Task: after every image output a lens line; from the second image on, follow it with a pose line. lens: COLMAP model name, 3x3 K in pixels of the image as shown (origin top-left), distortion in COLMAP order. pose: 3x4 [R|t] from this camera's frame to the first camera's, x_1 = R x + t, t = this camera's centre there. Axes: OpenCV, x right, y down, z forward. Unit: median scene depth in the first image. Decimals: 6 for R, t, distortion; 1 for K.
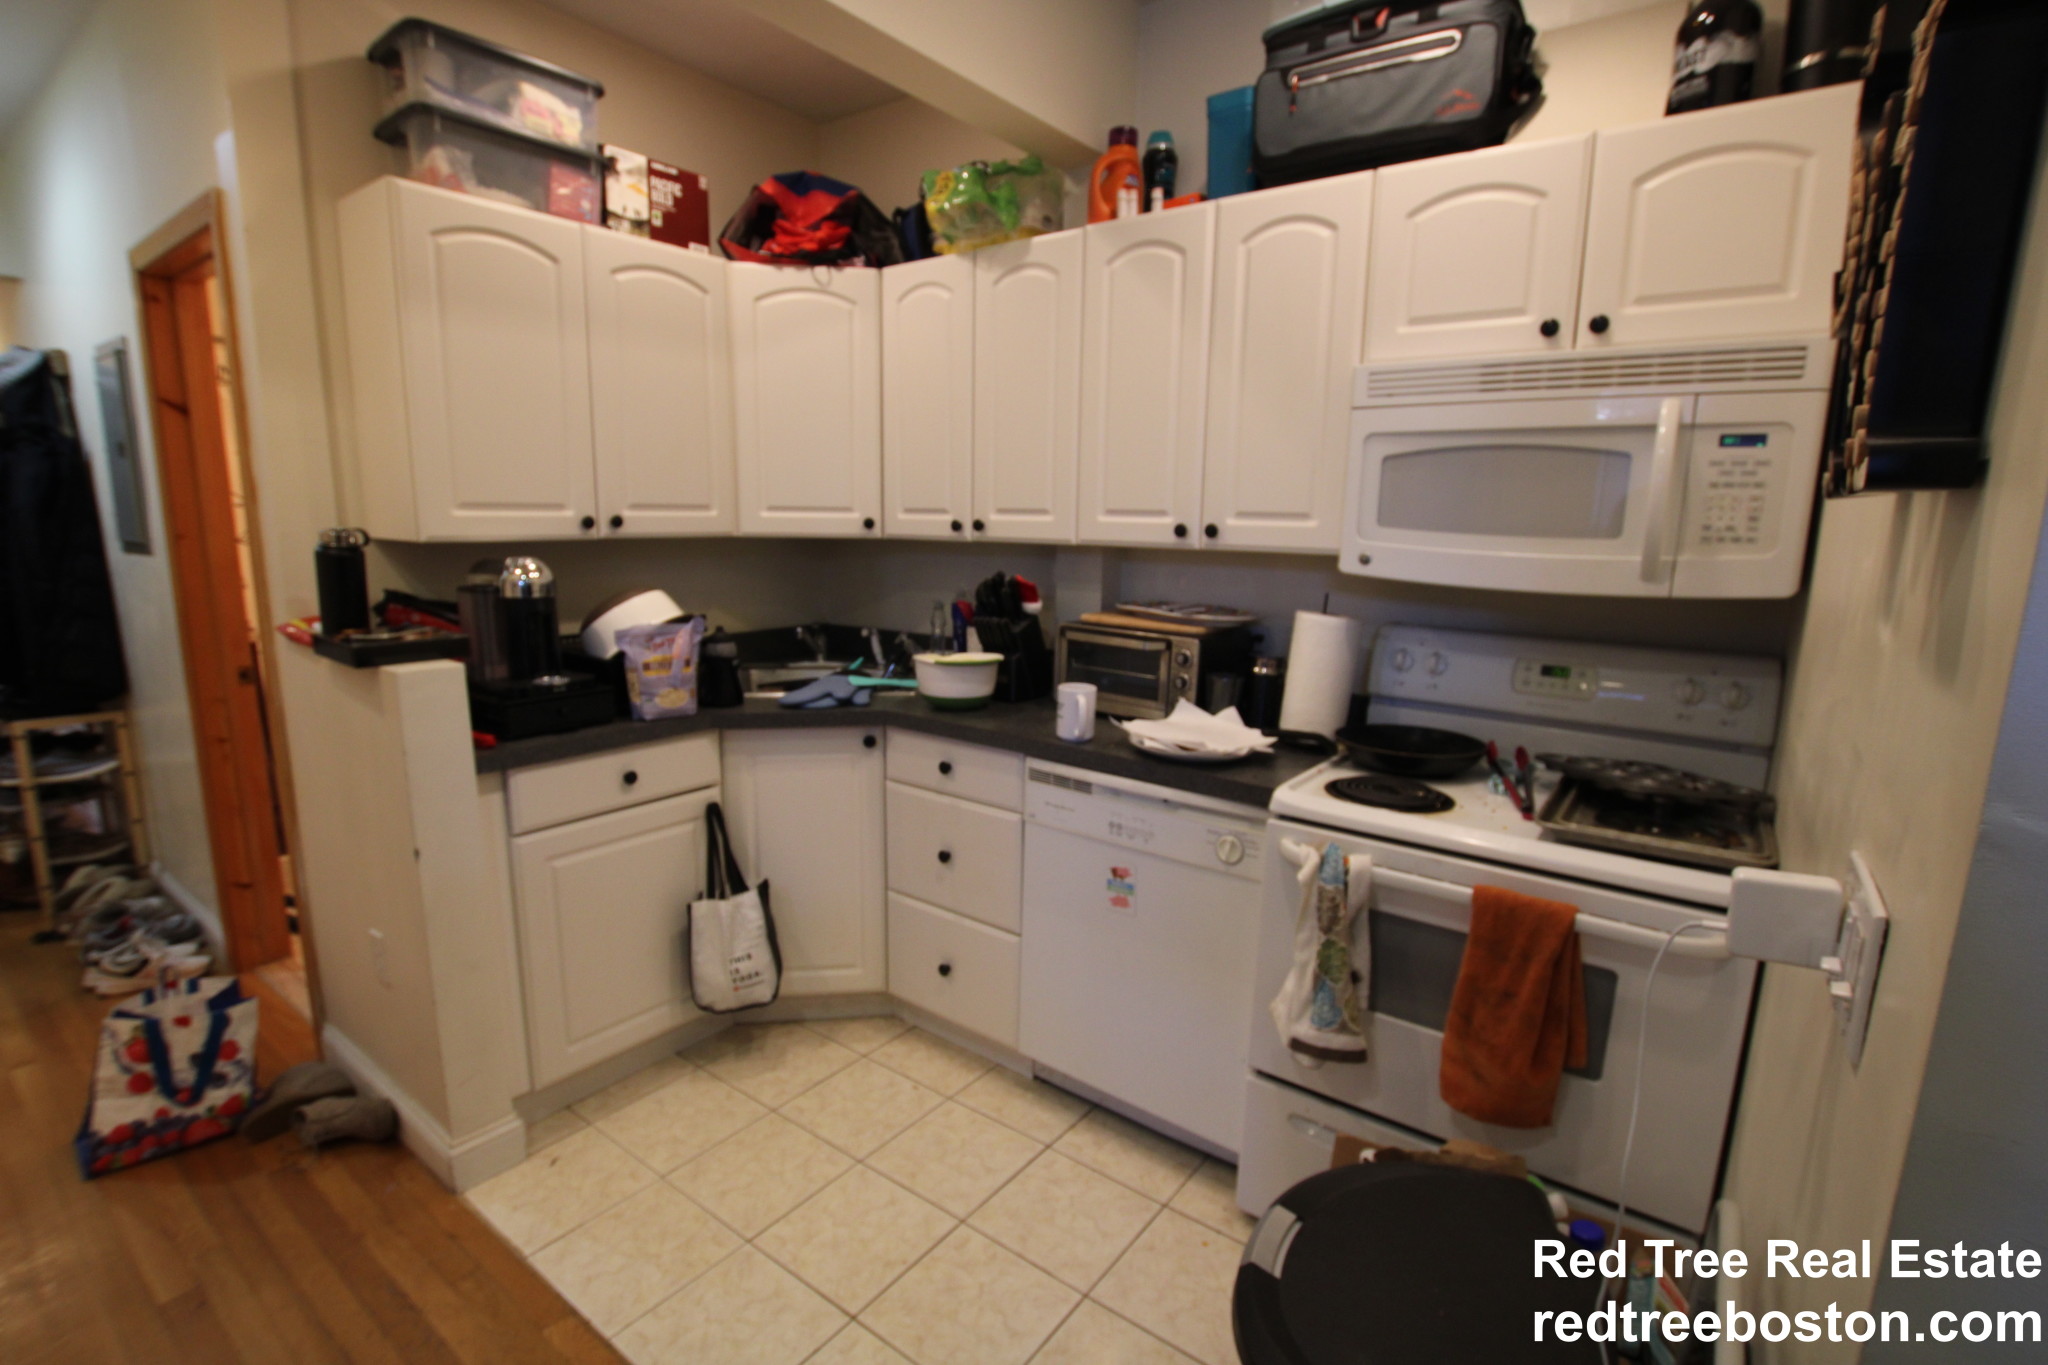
lens RADIAL K [[942.3, 0, 1026.5], [0, 942.3, 689.3], [0, 0, 1]] dist [-0.034380, 0.005966]
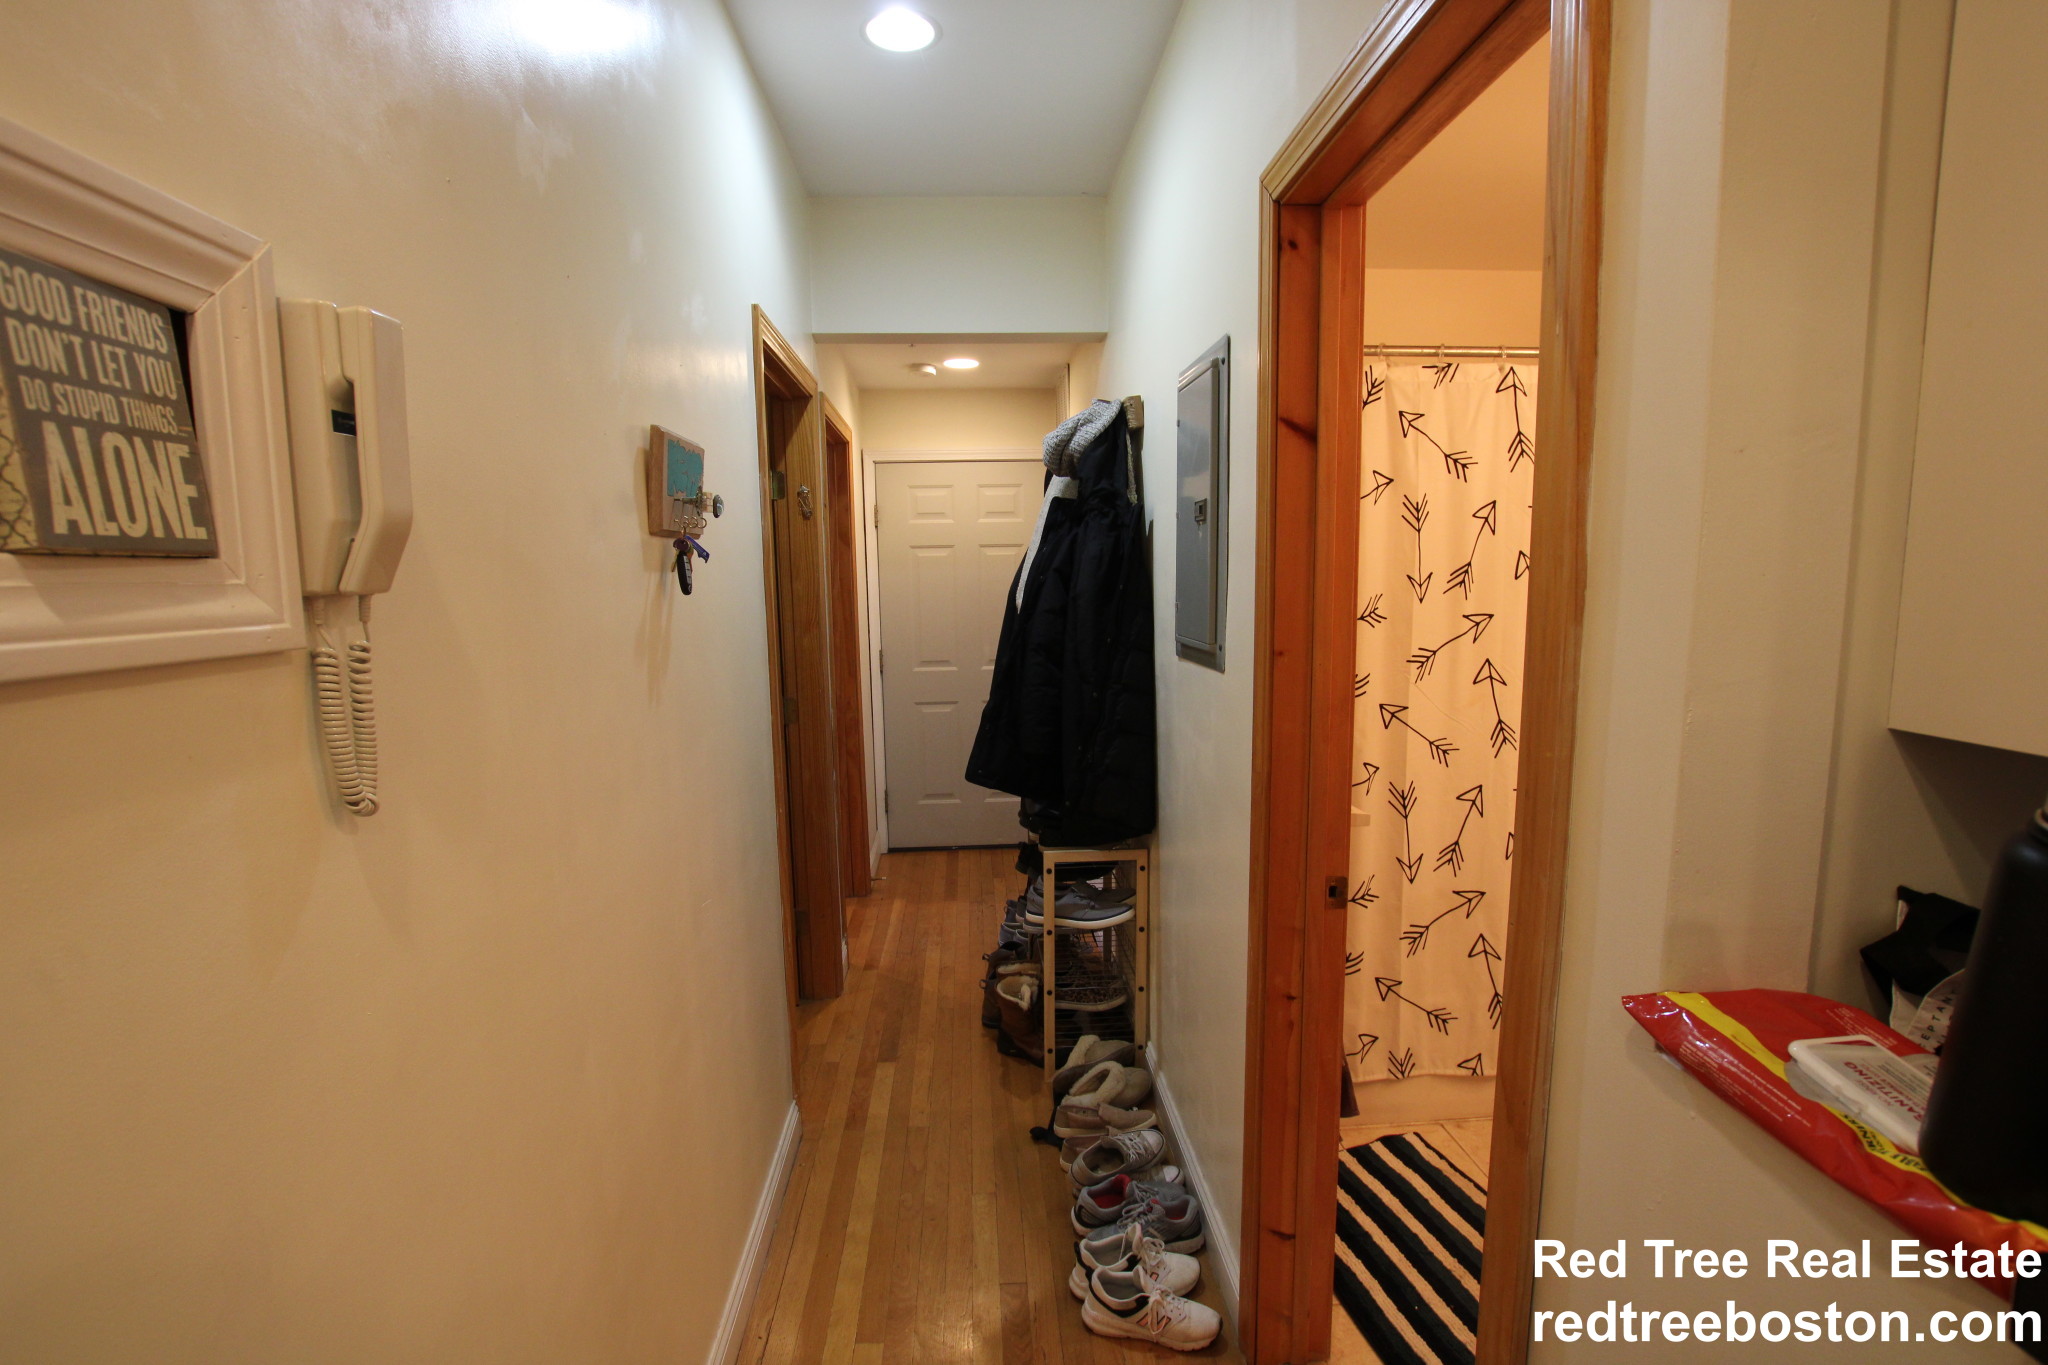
lens RADIAL K [[942.3, 0, 1024.1], [0, 942.3, 692.8], [0, 0, 1]] dist [-0.034380, 0.005966]
pose [[0.641817, 0.070612, -0.763600, -0.490916], [-0.114213, 0.993448, -0.004131, -0.103117], [0.758305, 0.089864, 0.645676, 0.428174]]
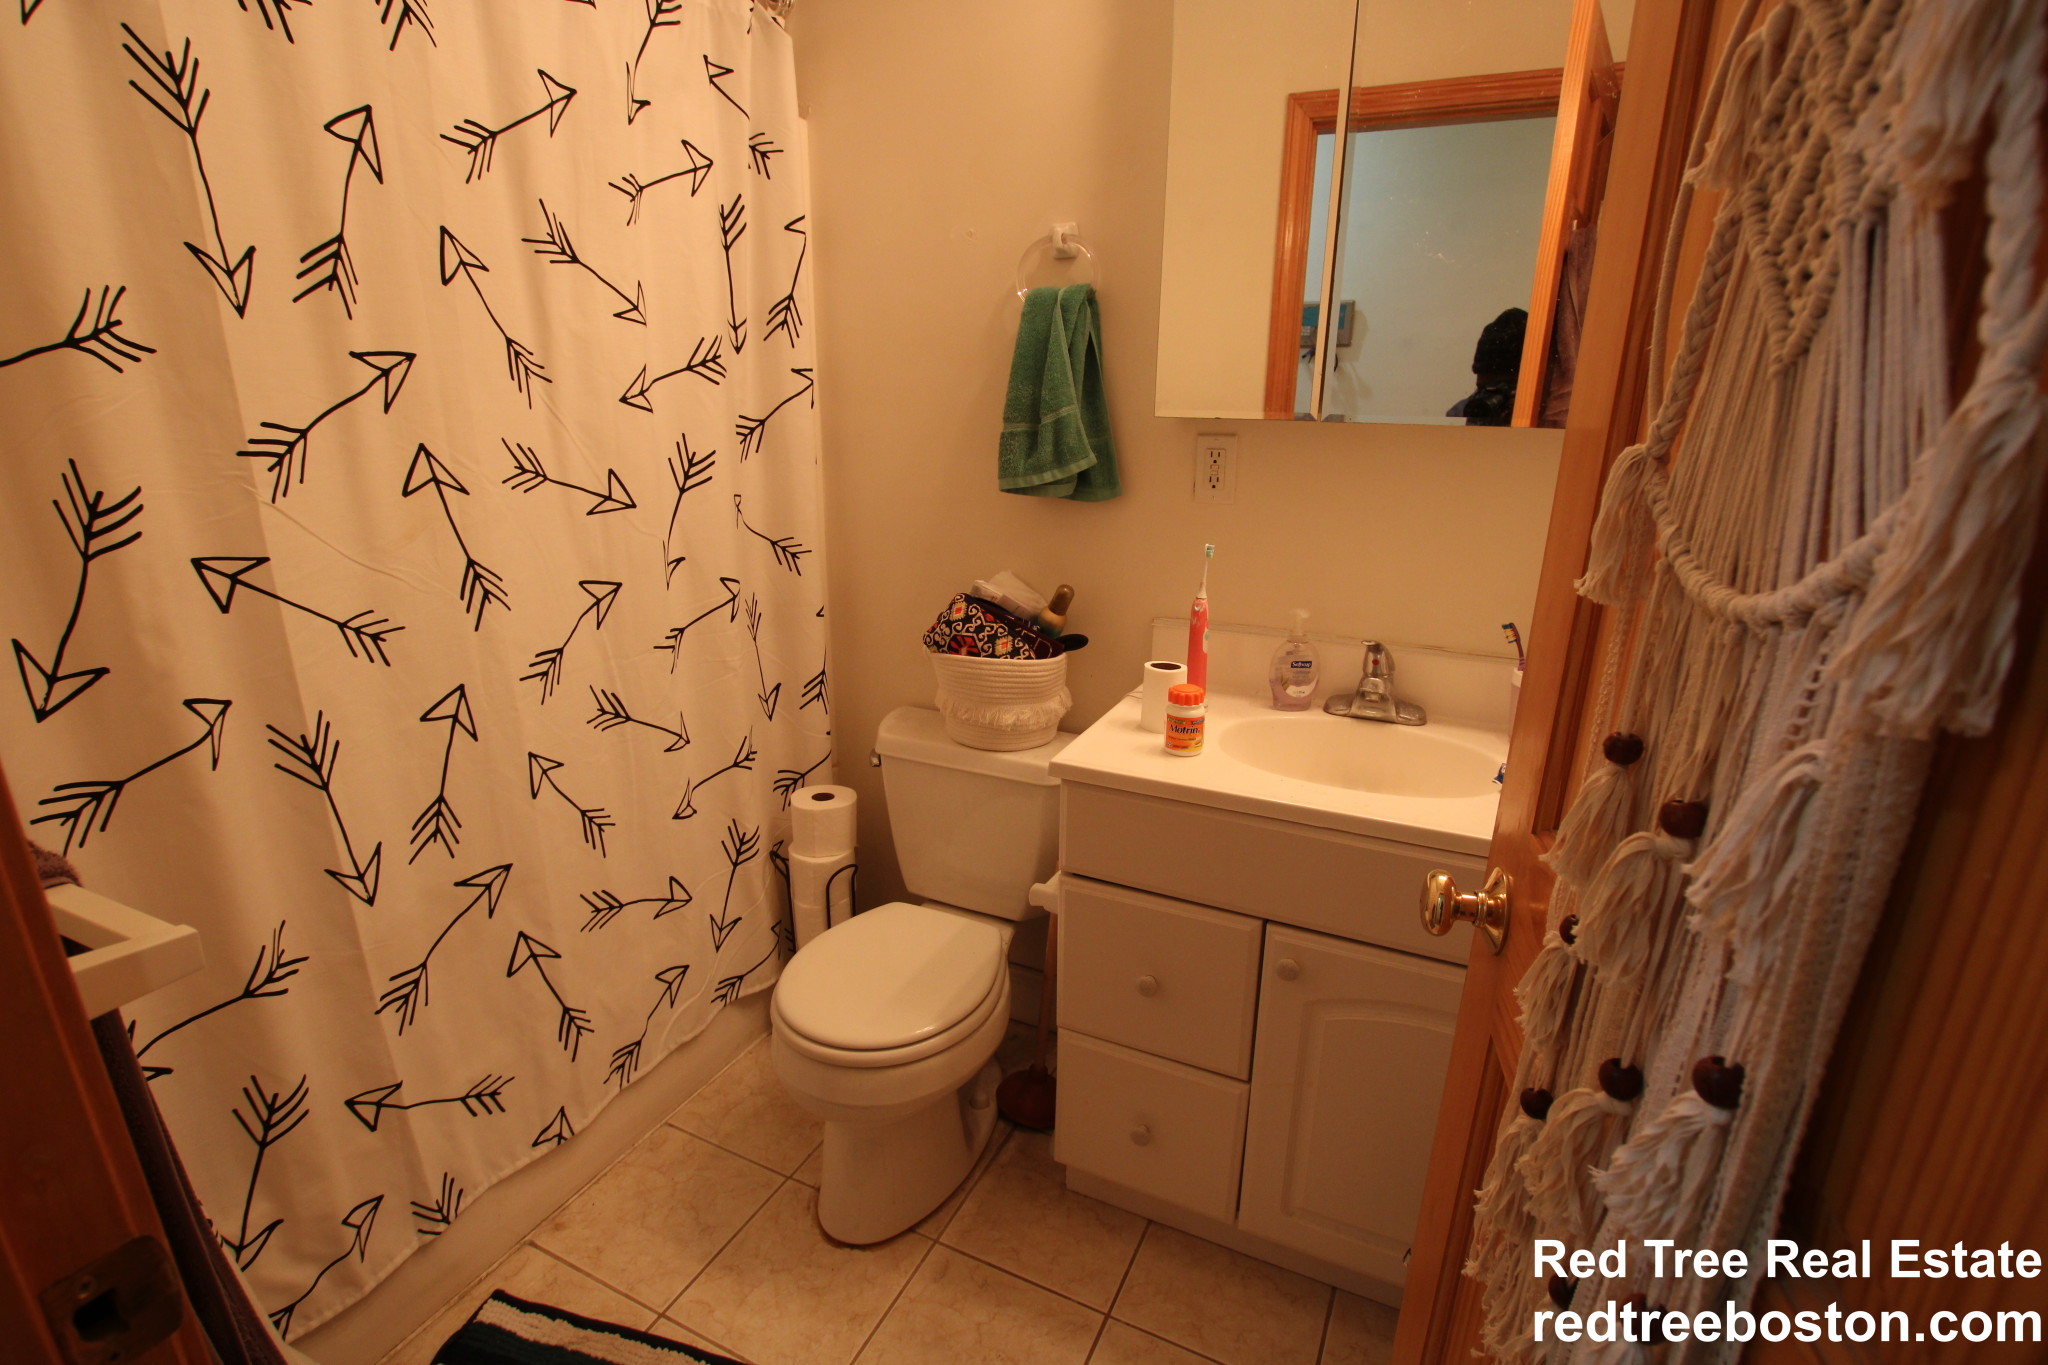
lens RADIAL K [[942.3, 0, 1031.9], [0, 942.3, 691.7], [0, 0, 1]] dist [-0.034380, 0.005966]
pose [[0.978542, -0.066136, 0.195147, -0.610128], [0.042161, 0.991317, 0.124550, -0.109053], [-0.201690, -0.113650, 0.972833, 0.657784]]
